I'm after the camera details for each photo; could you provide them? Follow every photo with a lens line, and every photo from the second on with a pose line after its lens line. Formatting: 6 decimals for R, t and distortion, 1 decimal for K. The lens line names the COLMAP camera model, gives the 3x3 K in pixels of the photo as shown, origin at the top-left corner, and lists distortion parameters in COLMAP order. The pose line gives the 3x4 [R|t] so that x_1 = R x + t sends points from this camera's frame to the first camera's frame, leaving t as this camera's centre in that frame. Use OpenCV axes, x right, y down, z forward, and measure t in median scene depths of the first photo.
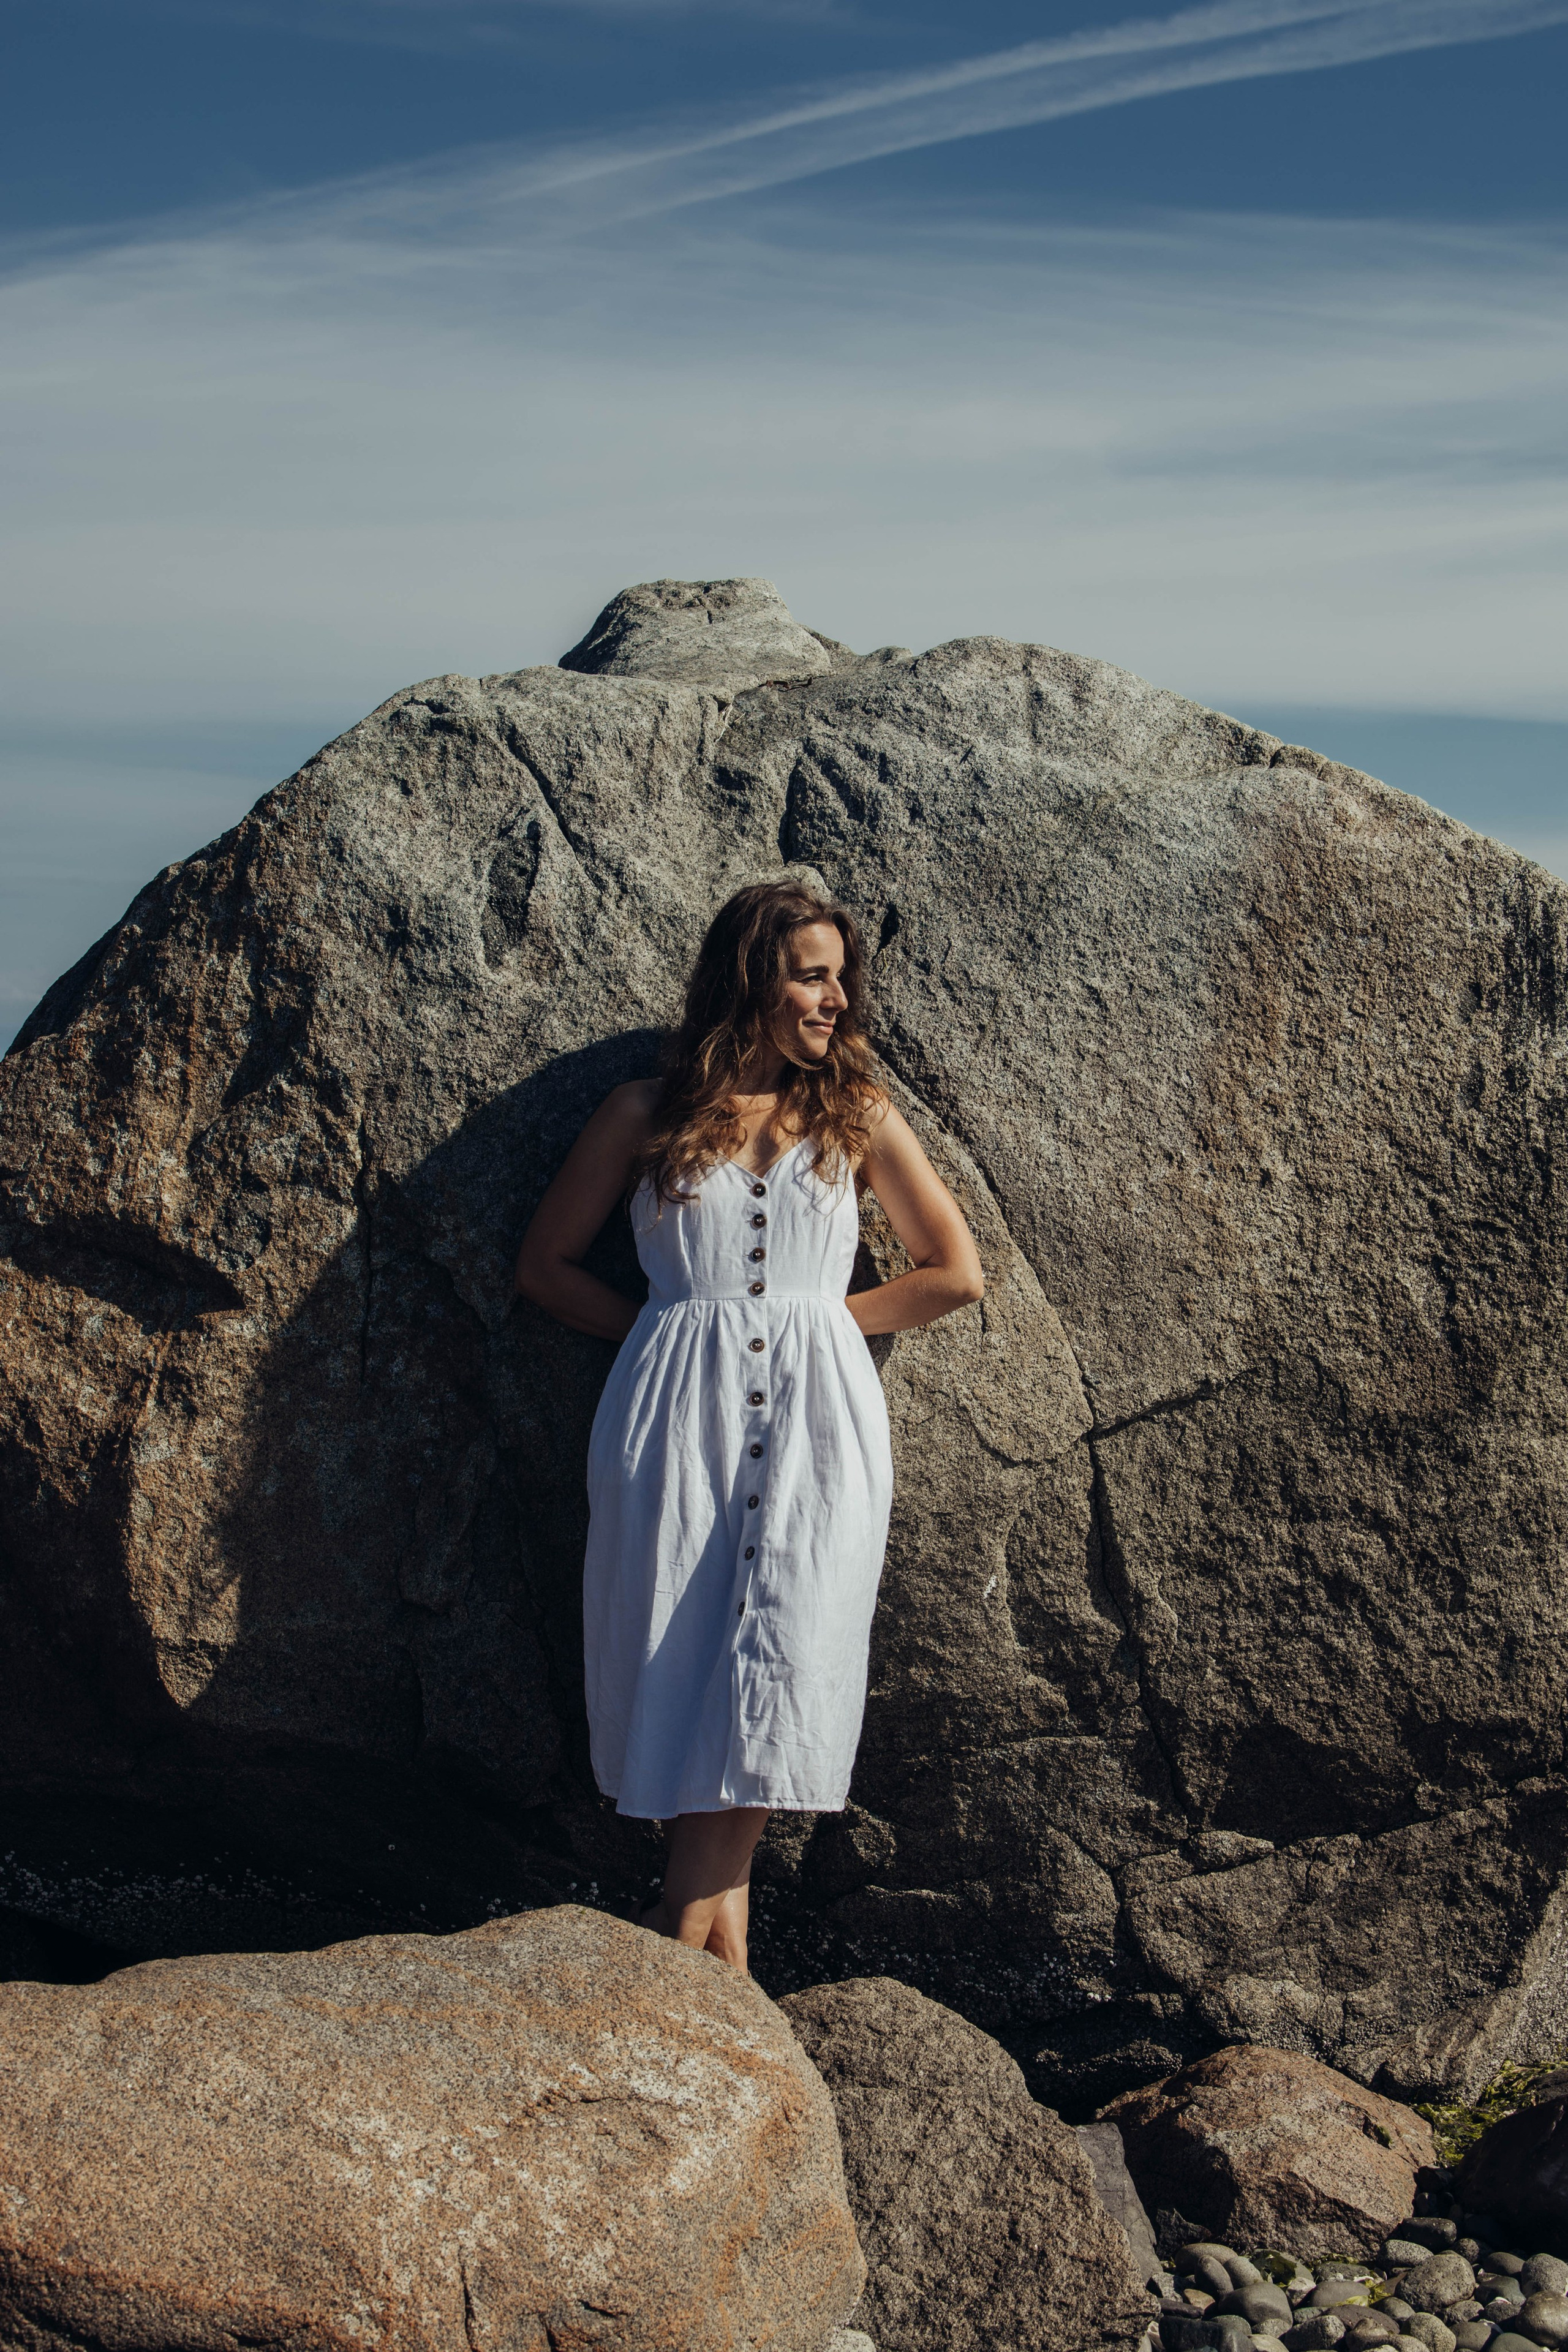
lens RADIAL K [[4536.6, 0, 784.0], [0, 4536.6, 1176.0], [0, 0, 1]] dist [-0.235136, 0.127195]
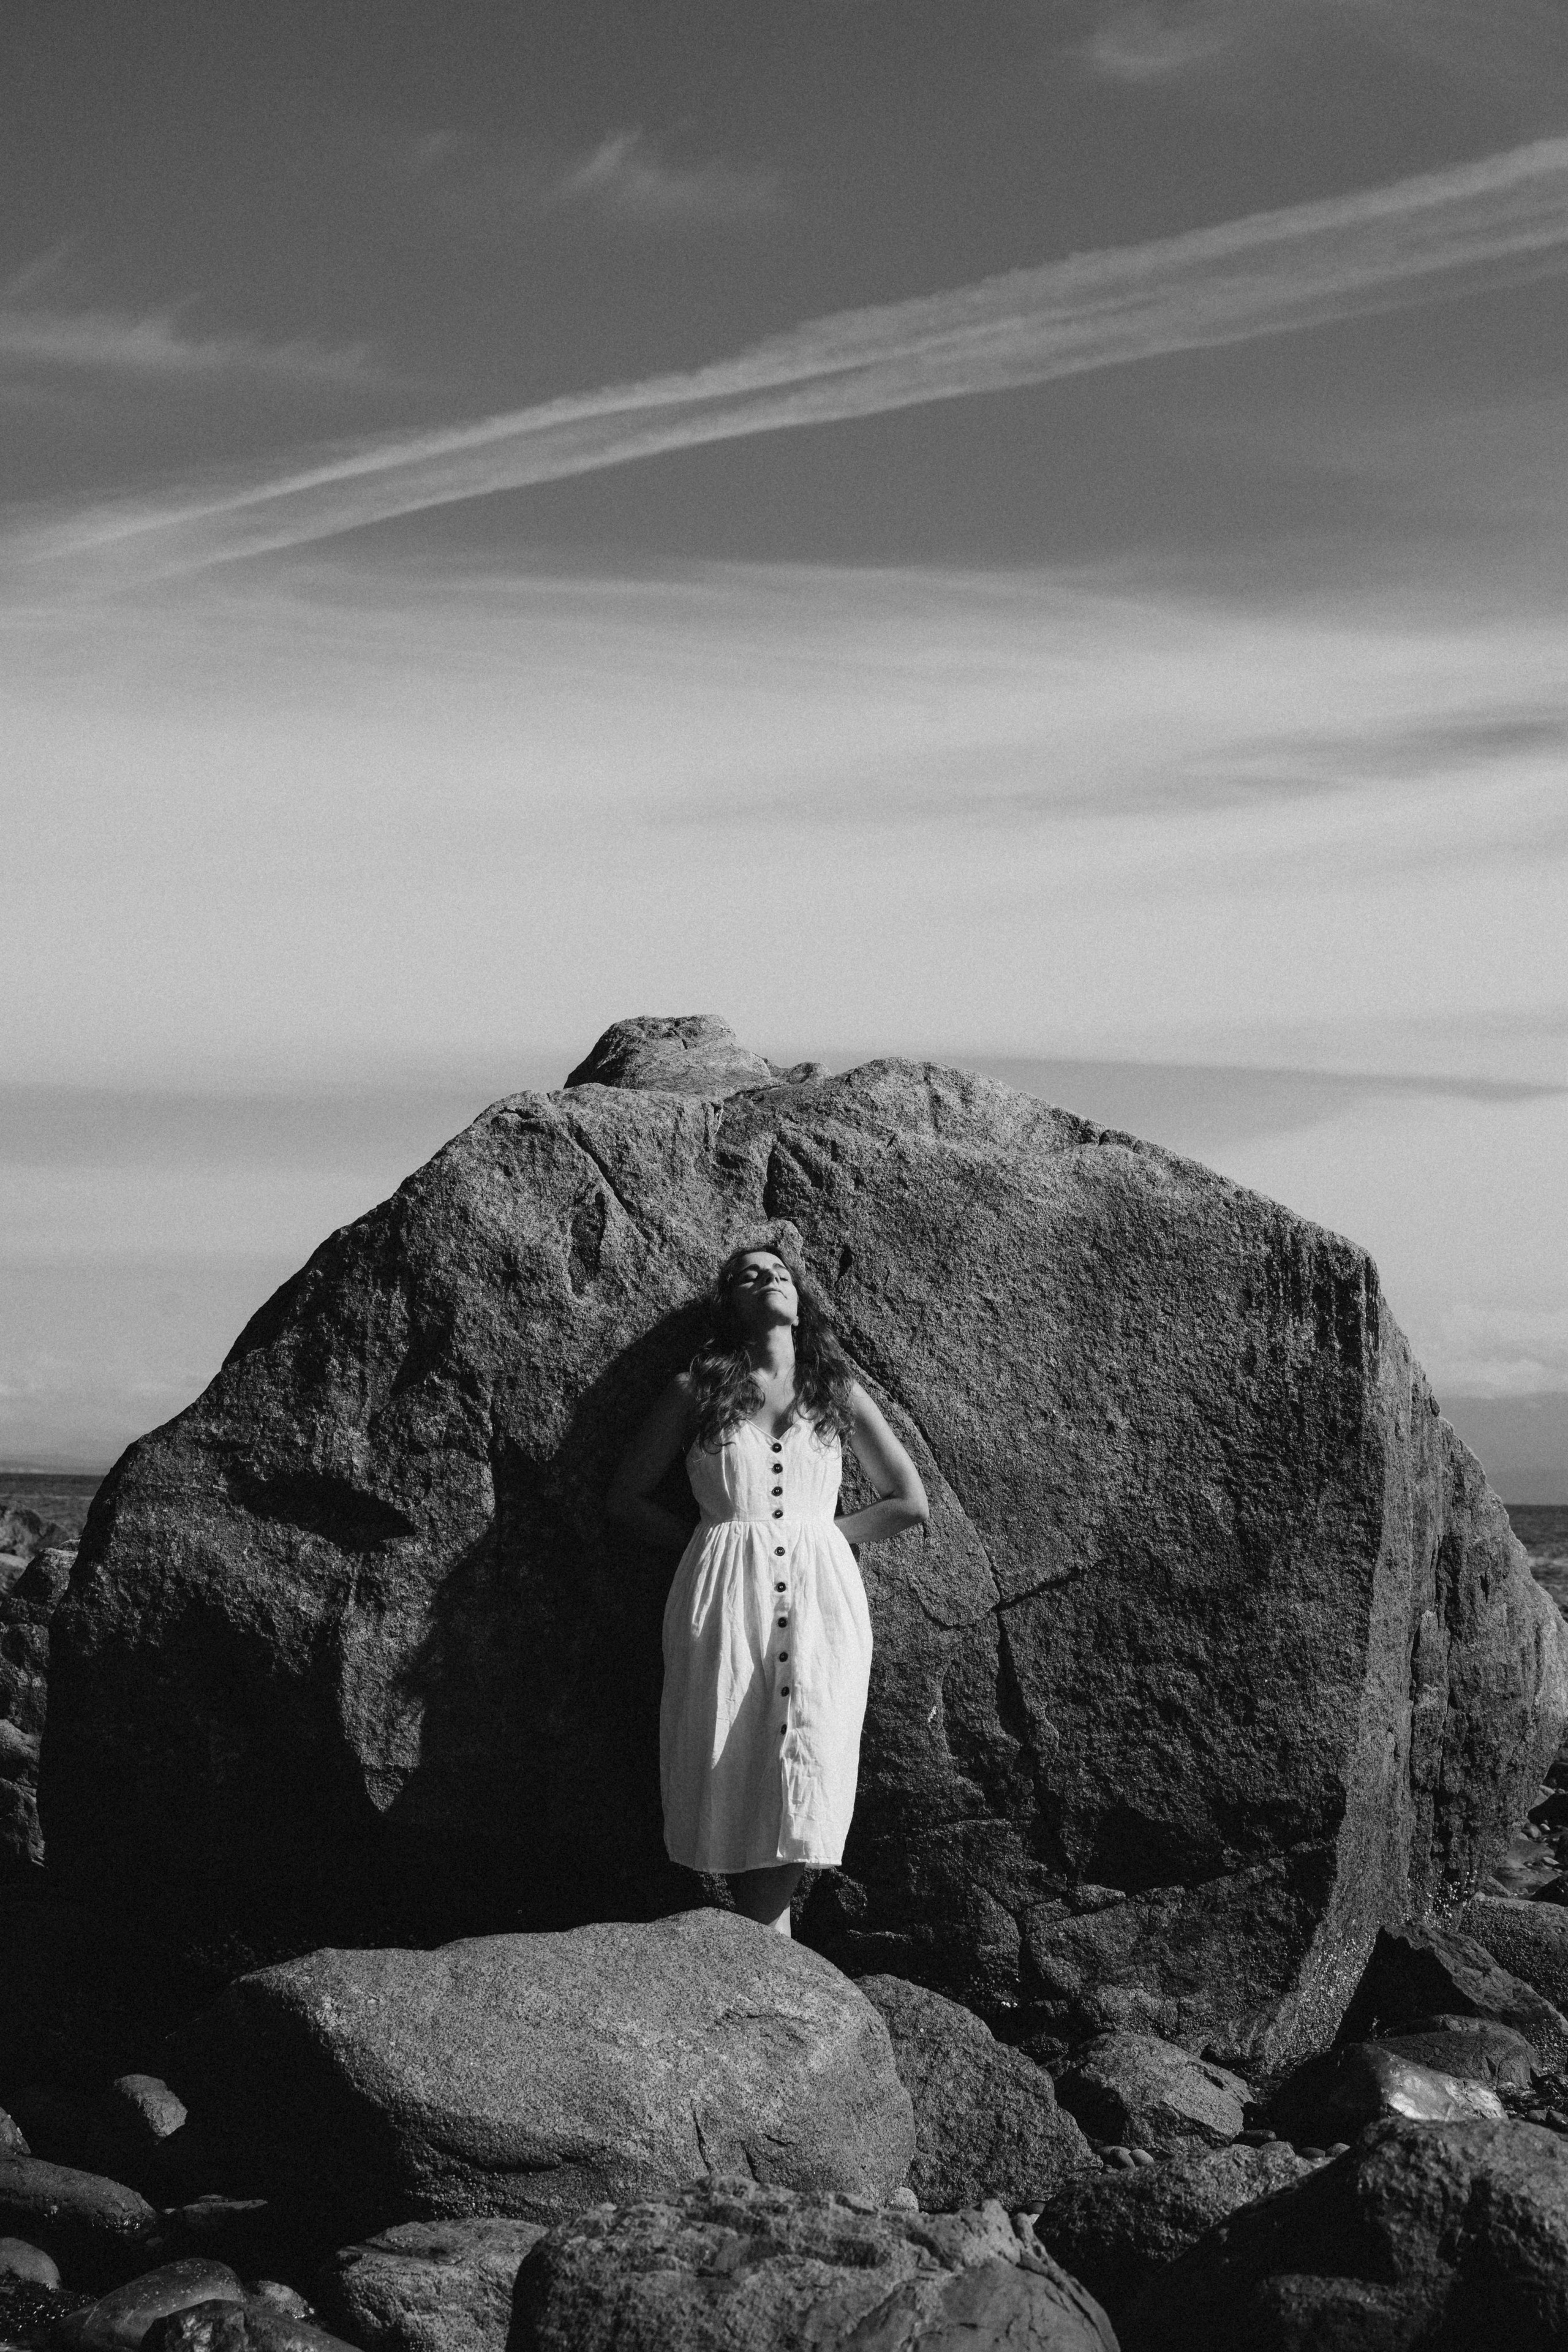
lens RADIAL K [[4536.6, 0, 784.0], [0, 4536.6, 1176.0], [0, 0, 1]] dist [-0.235136, 0.127195]
pose [[0.994705, -0.019876, 0.100826, -0.142653], [0.027588, 0.996751, -0.075676, 0.027112], [-0.098994, 0.078057, 0.992022, -0.438135]]
